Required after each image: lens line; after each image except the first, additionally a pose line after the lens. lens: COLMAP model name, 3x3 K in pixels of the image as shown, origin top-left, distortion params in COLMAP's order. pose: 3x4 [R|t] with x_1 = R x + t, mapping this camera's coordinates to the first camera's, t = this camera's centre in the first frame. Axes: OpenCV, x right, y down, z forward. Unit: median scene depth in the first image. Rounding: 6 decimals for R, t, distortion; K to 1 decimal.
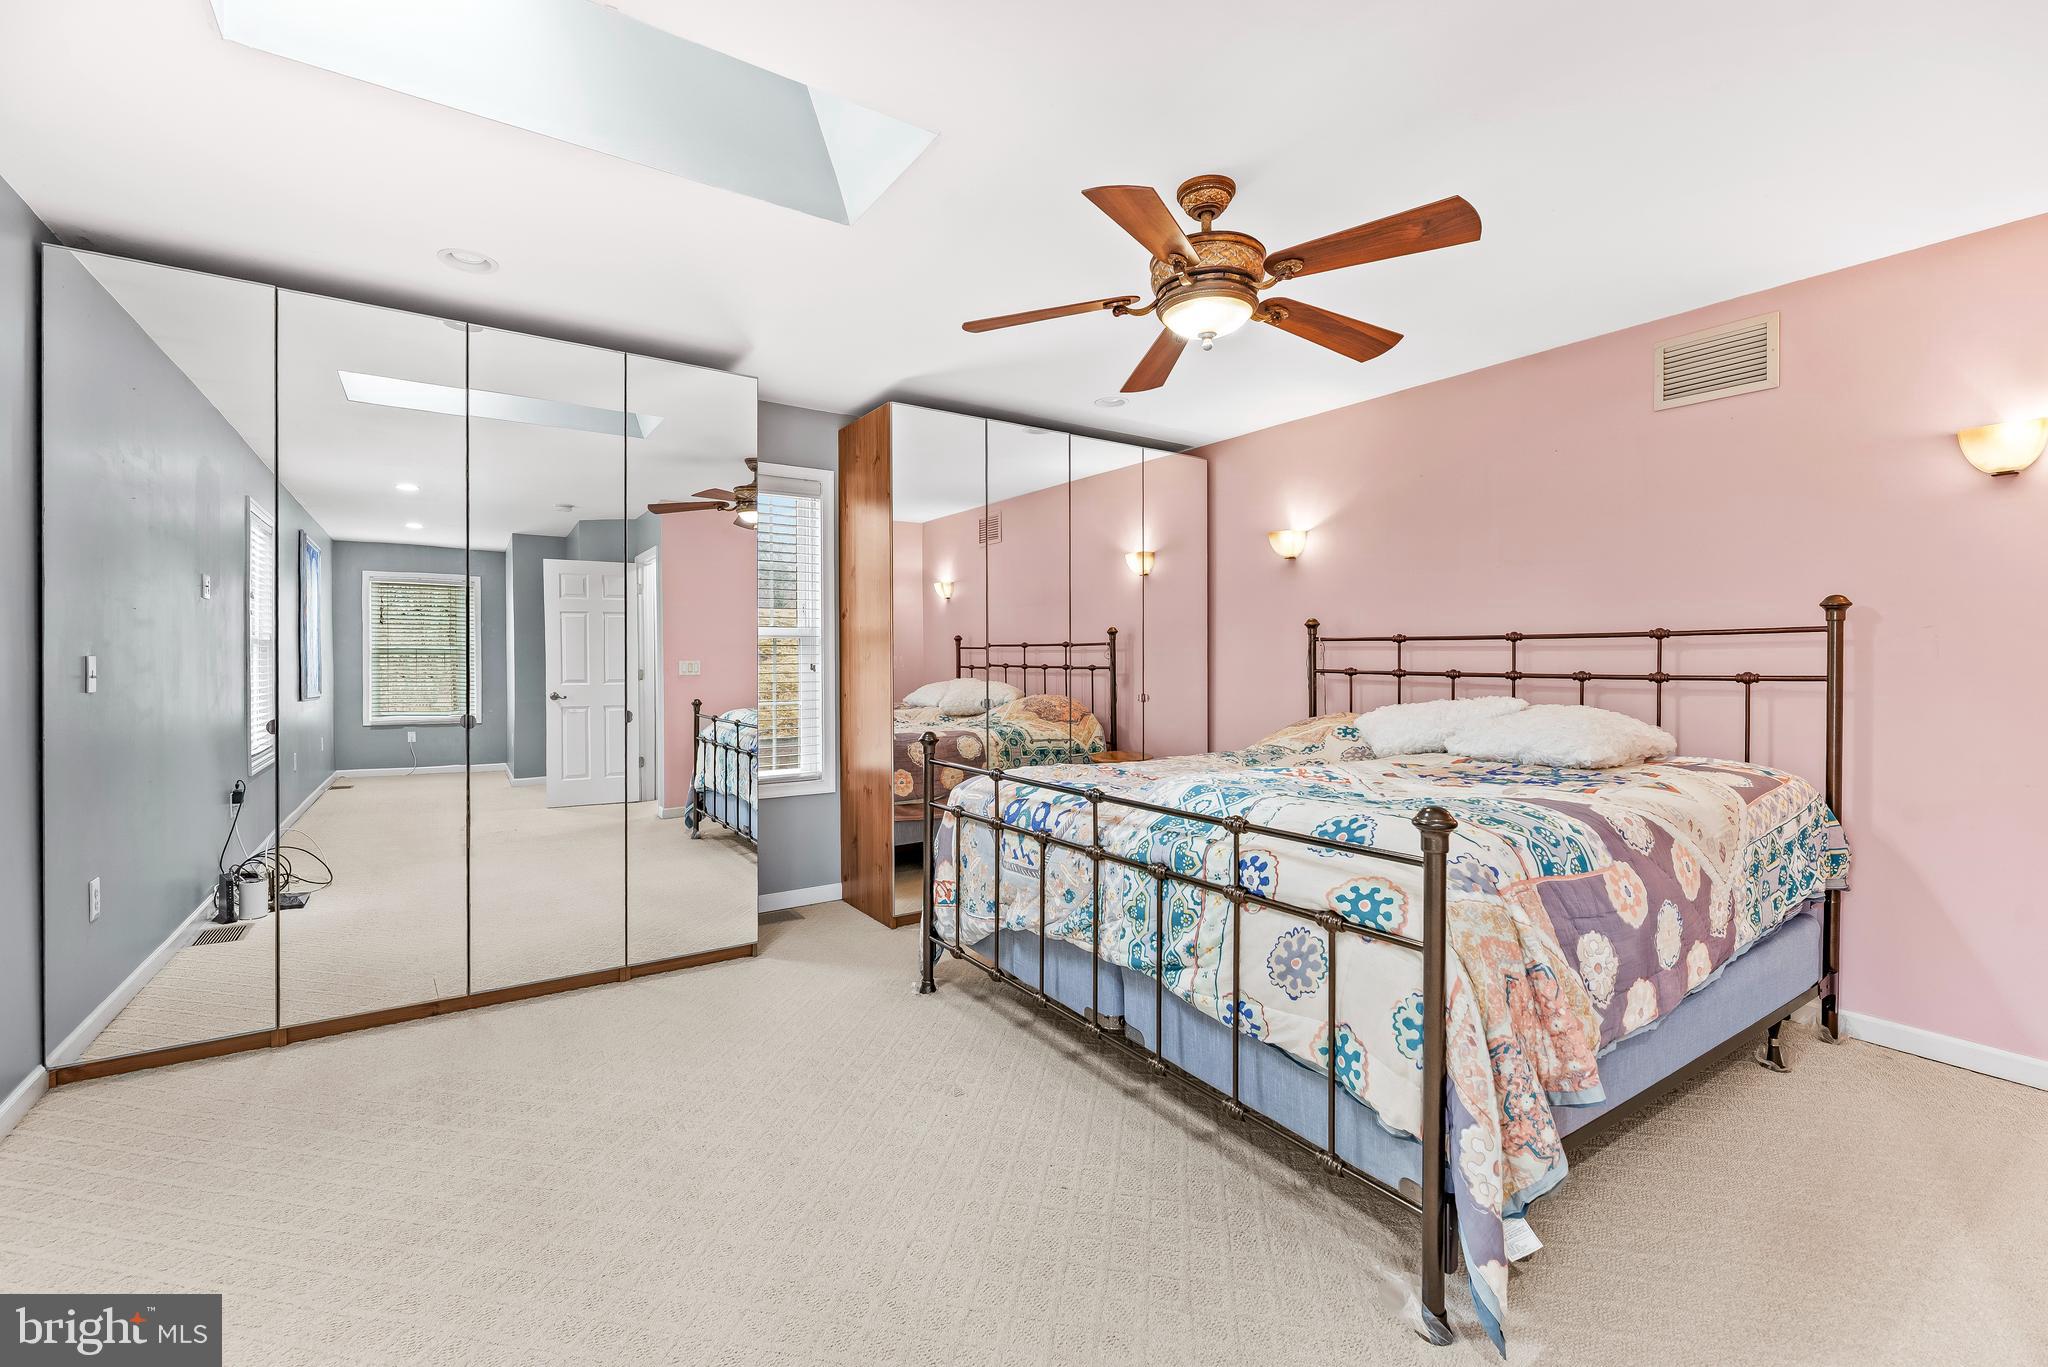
lens RADIAL K [[862.7, 0, 1024.0], [0, 862.7, 683.5], [0, 0, 1]] dist [-0.002080, -0.000191]
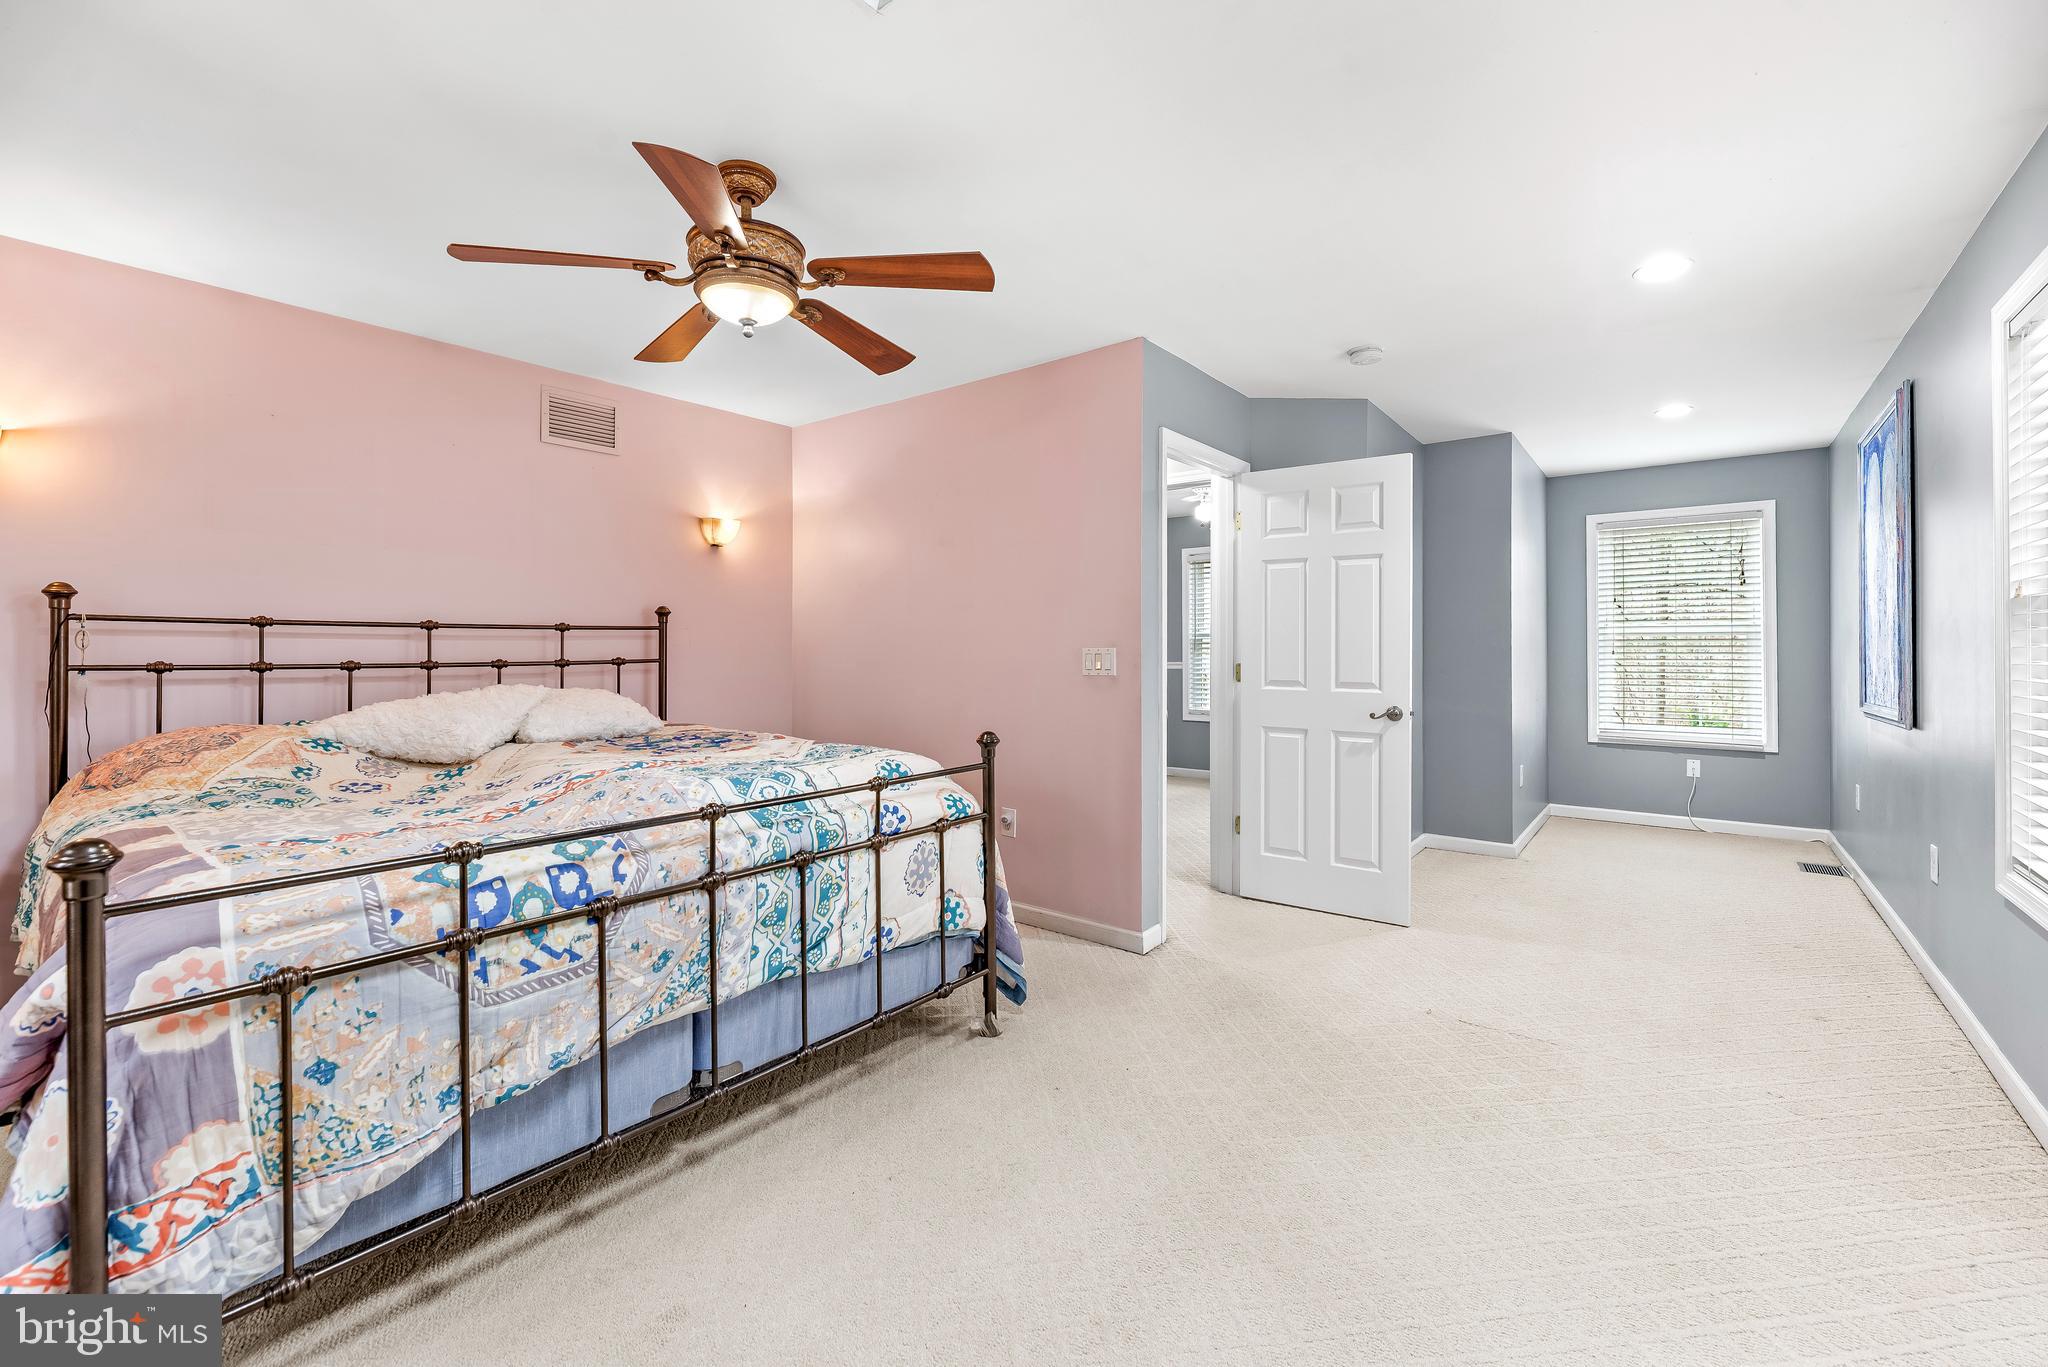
lens RADIAL K [[838.9, 0, 1012.1], [0, 838.9, 649.8], [0, 0, 1]] dist [-0.002034, 0.000388]
pose [[-0.283171, -0.003583, 0.959063, -0.792460], [0.027945, 0.999538, 0.011985, -0.029540], [-0.958662, 0.030195, -0.282940, 0.965116]]
